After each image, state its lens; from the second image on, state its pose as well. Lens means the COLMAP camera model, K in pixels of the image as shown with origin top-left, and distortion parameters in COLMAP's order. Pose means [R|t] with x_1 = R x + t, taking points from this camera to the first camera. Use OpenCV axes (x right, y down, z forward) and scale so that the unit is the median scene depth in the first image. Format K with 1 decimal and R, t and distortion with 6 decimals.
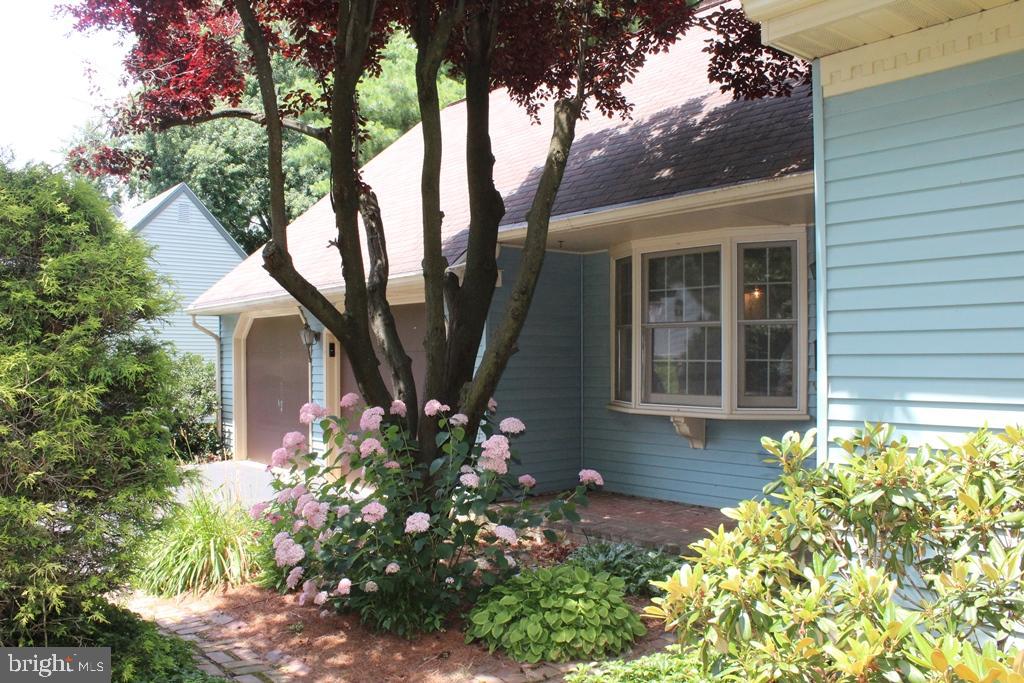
lens RADIAL K [[837.9, 0, 512.0], [0, 837.9, 341.5], [0, 0, 1]] dist [-0.001319, -0.000328]
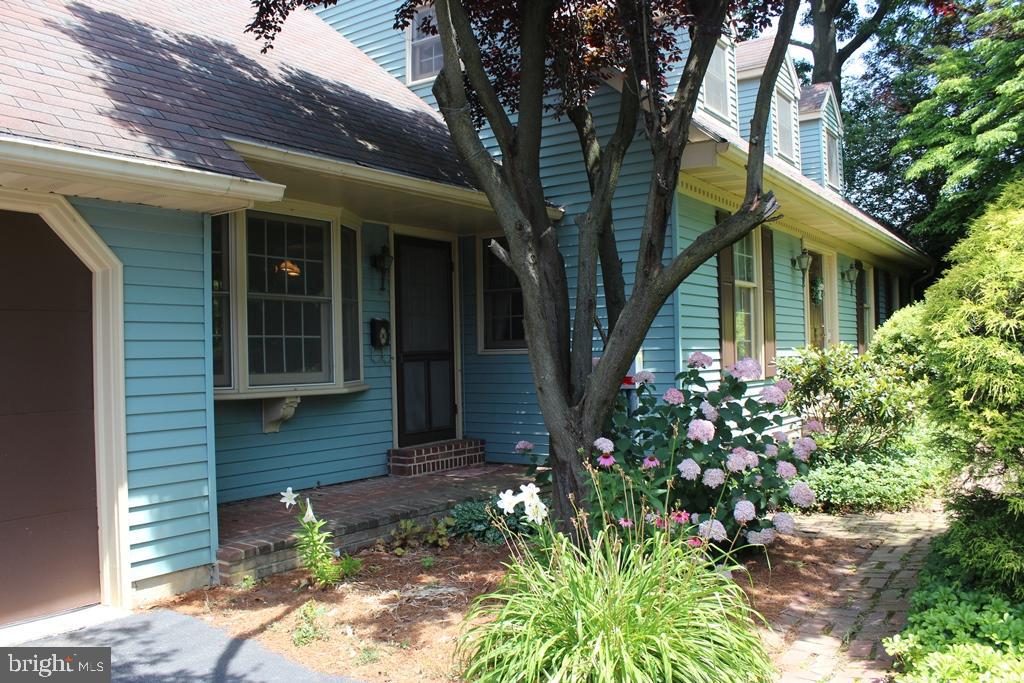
lens RADIAL K [[837.9, 0, 512.0], [0, 837.9, 341.5], [0, 0, 1]] dist [-0.001319, -0.000328]
pose [[-0.251508, -0.011482, 0.967787, -0.756797], [-0.020106, 0.999776, 0.006636, 0.017609], [-0.967646, -0.017789, -0.251683, 1.005245]]
